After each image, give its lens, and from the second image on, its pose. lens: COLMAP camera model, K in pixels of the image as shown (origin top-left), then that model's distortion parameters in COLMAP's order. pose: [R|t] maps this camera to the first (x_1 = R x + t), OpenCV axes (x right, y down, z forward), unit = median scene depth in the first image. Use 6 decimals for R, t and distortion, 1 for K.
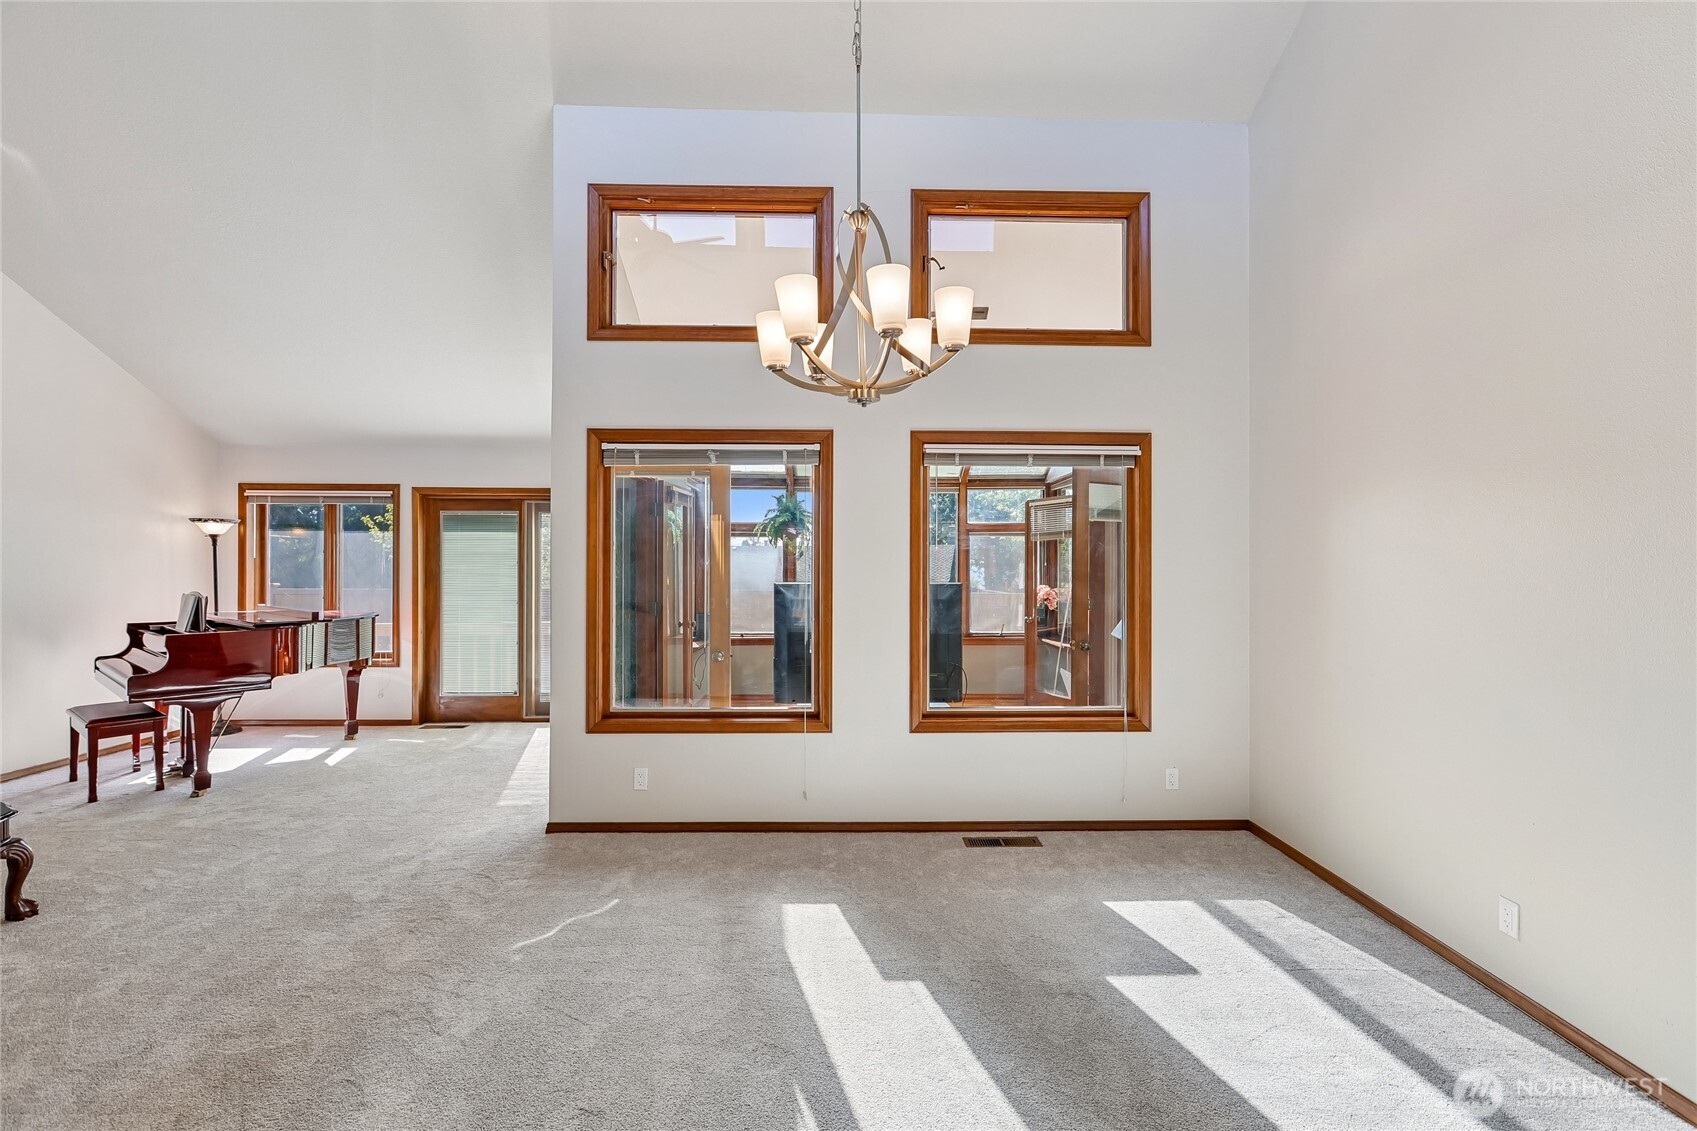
lens RADIAL K [[762.2, 0, 866.1], [0, 762.2, 565.6], [0, 0, 1]] dist [0.001945, 0.000272]
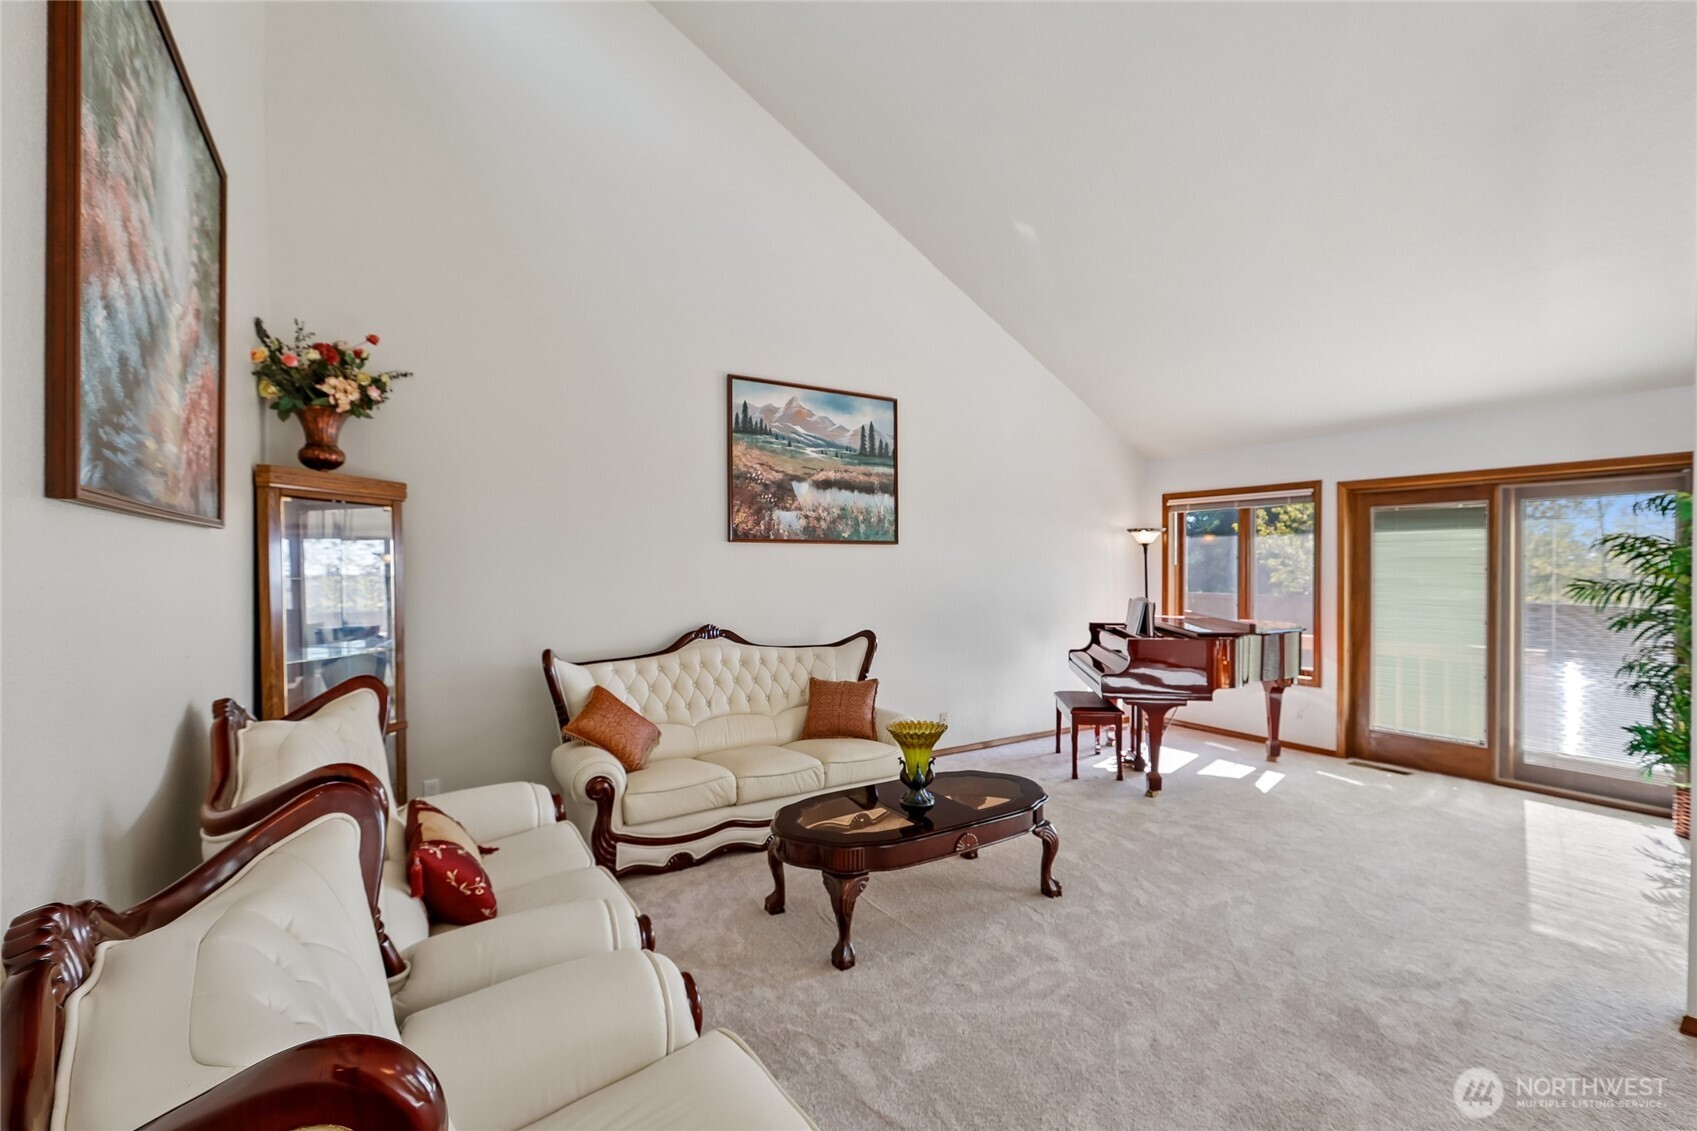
lens RADIAL K [[745.2, 0, 855.6], [0, 745.2, 577.3], [0, 0, 1]] dist [-0.005573, 0.000188]
pose [[0.520464, 0.009918, -0.853826, -0.235816], [-0.001081, 0.999939, 0.010956, -0.004781], [0.853883, -0.004780, 0.520443, 0.141370]]
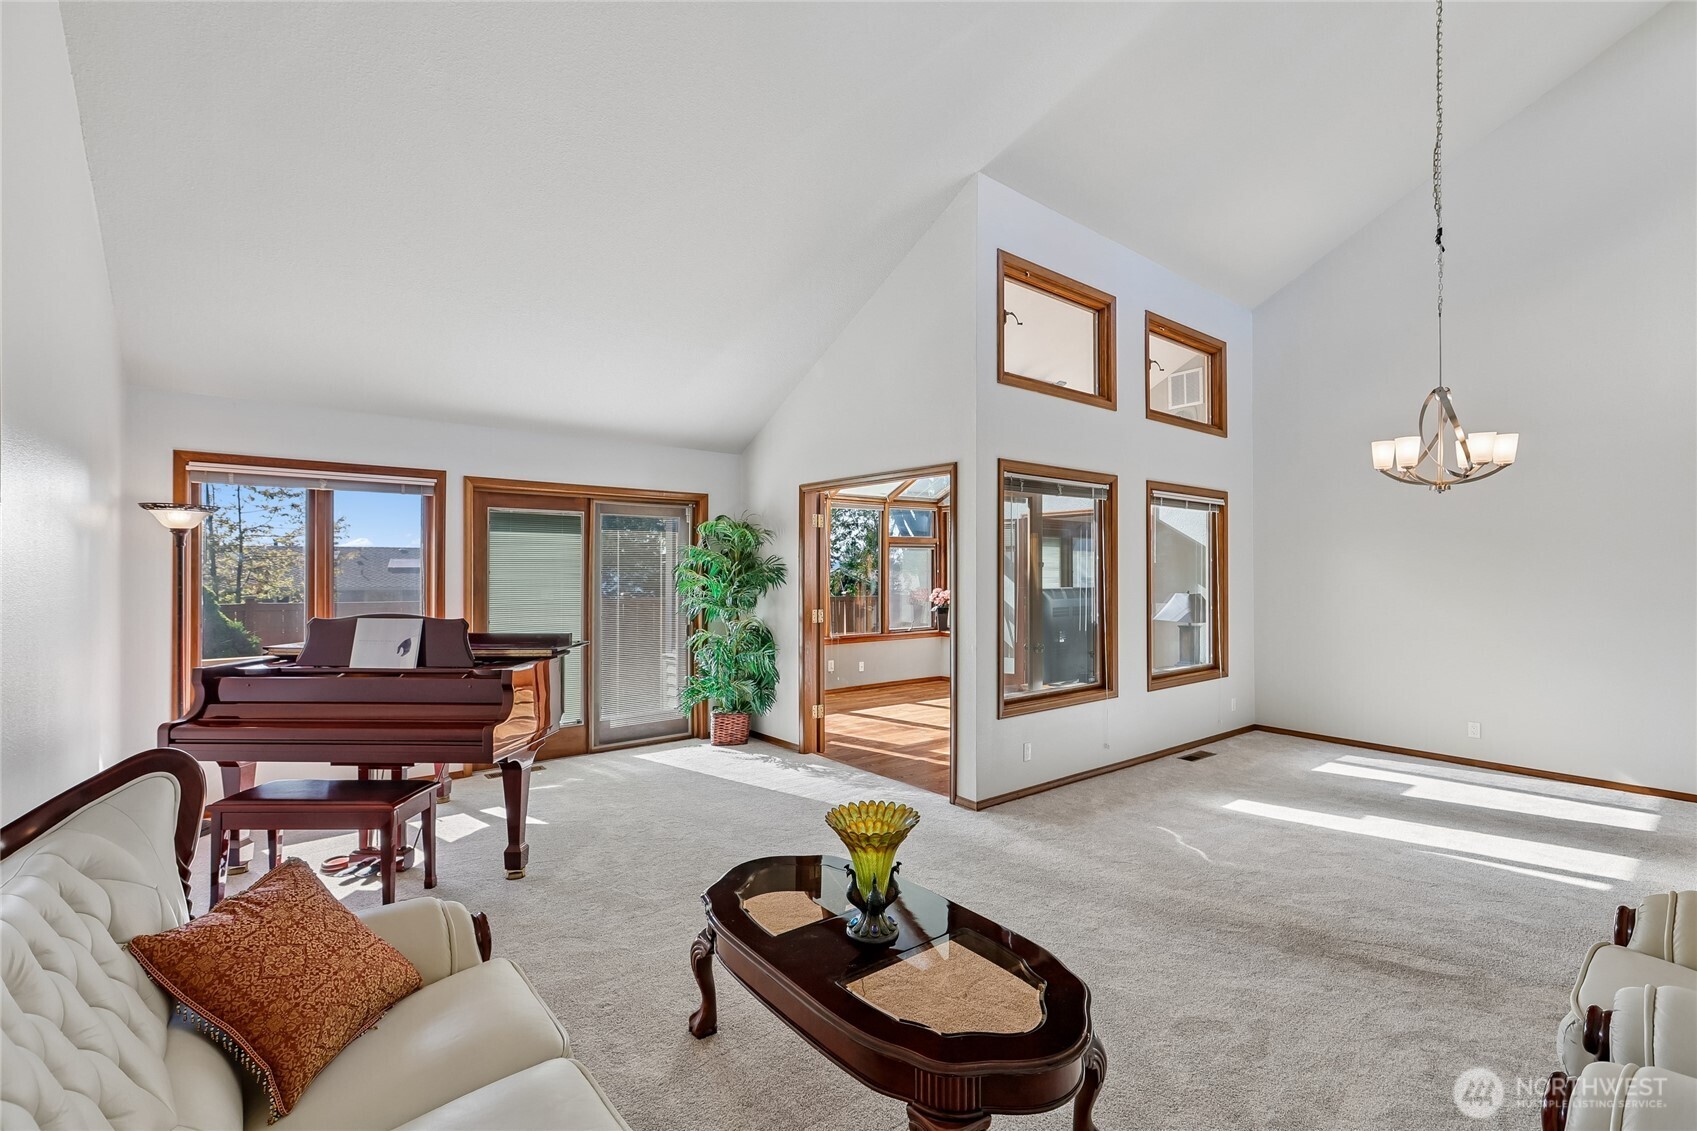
lens RADIAL K [[751.9, 0, 853.3], [0, 751.9, 569.0], [0, 0, 1]] dist [-0.001212, 0.000609]
pose [[0.793623, -0.000388, 0.608410, -1.118351], [-0.000637, 0.999999, 0.001468, -0.011298], [-0.608409, -0.001552, 0.793622, 0.199841]]
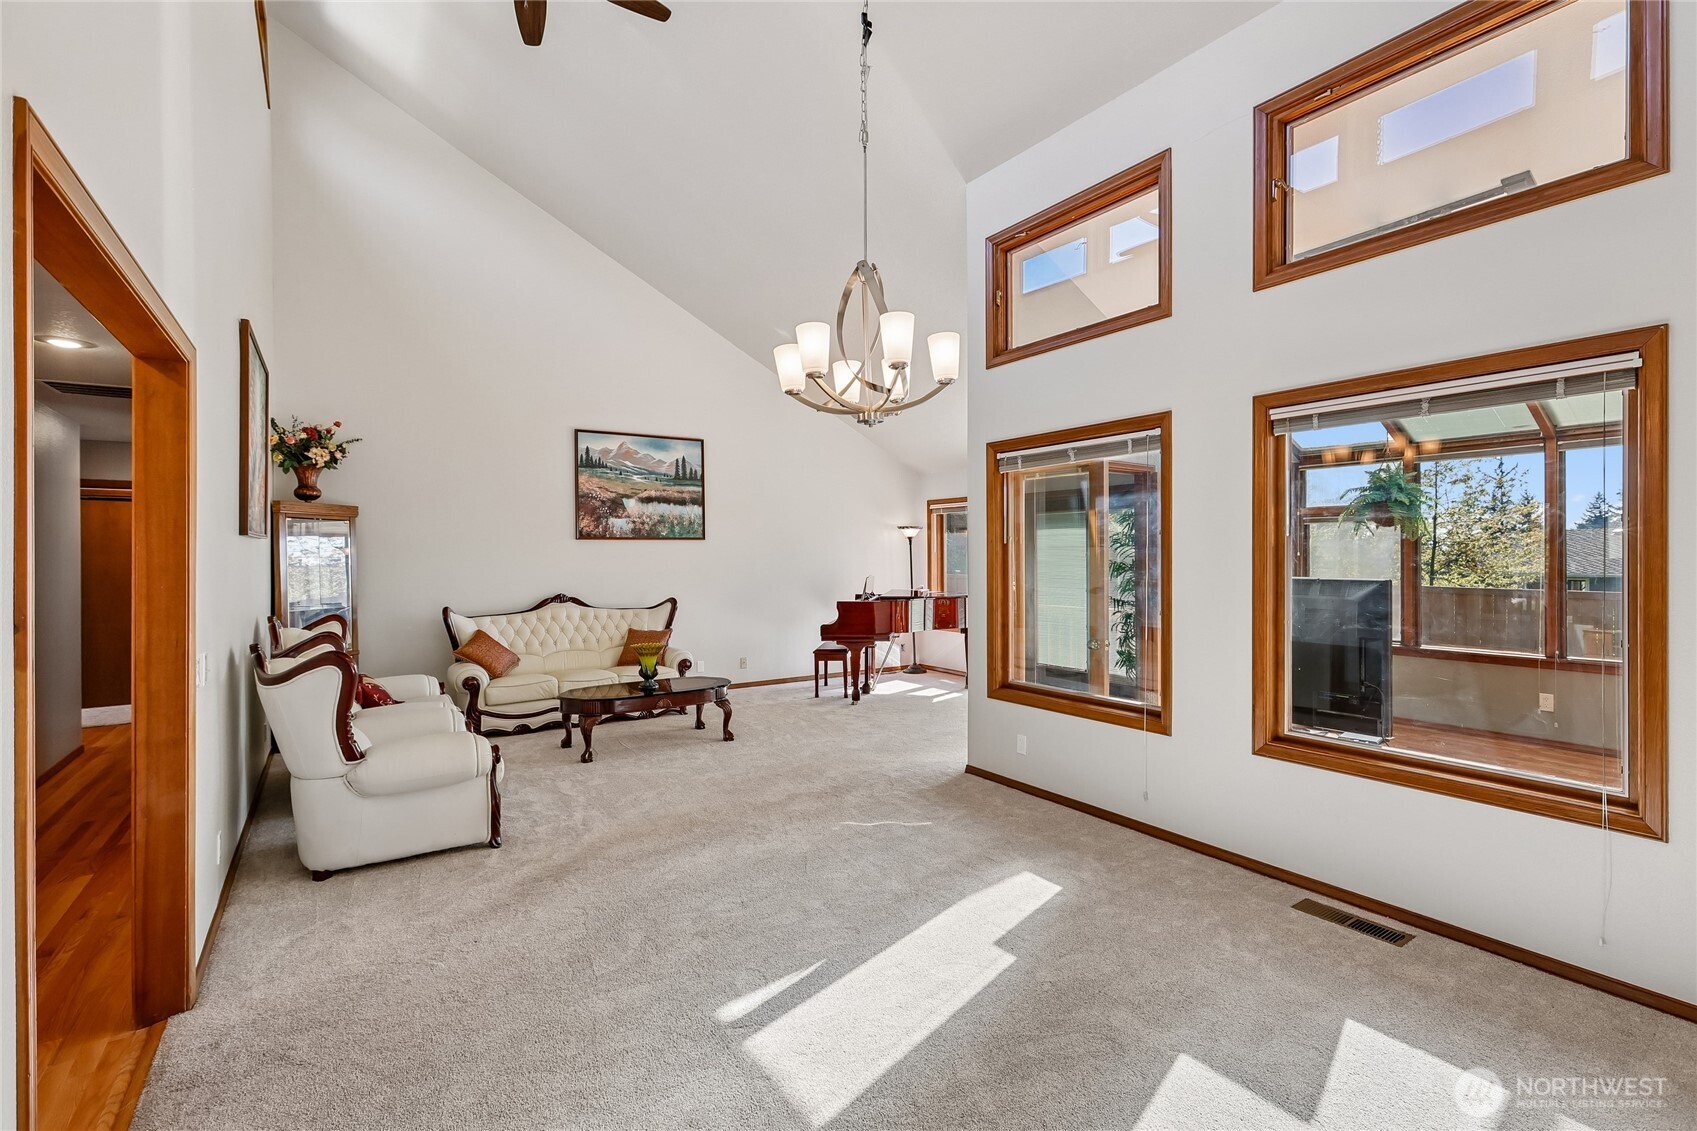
lens RADIAL K [[770.6, 0, 853.4], [0, 770.6, 562.4], [0, 0, 1]] dist [0.003423, 0.000565]
pose [[0.535705, 0.002080, -0.844403, 0.490918], [0.004770, 0.999974, 0.005489, -0.000325], [0.844392, -0.006968, 0.535681, 0.153472]]
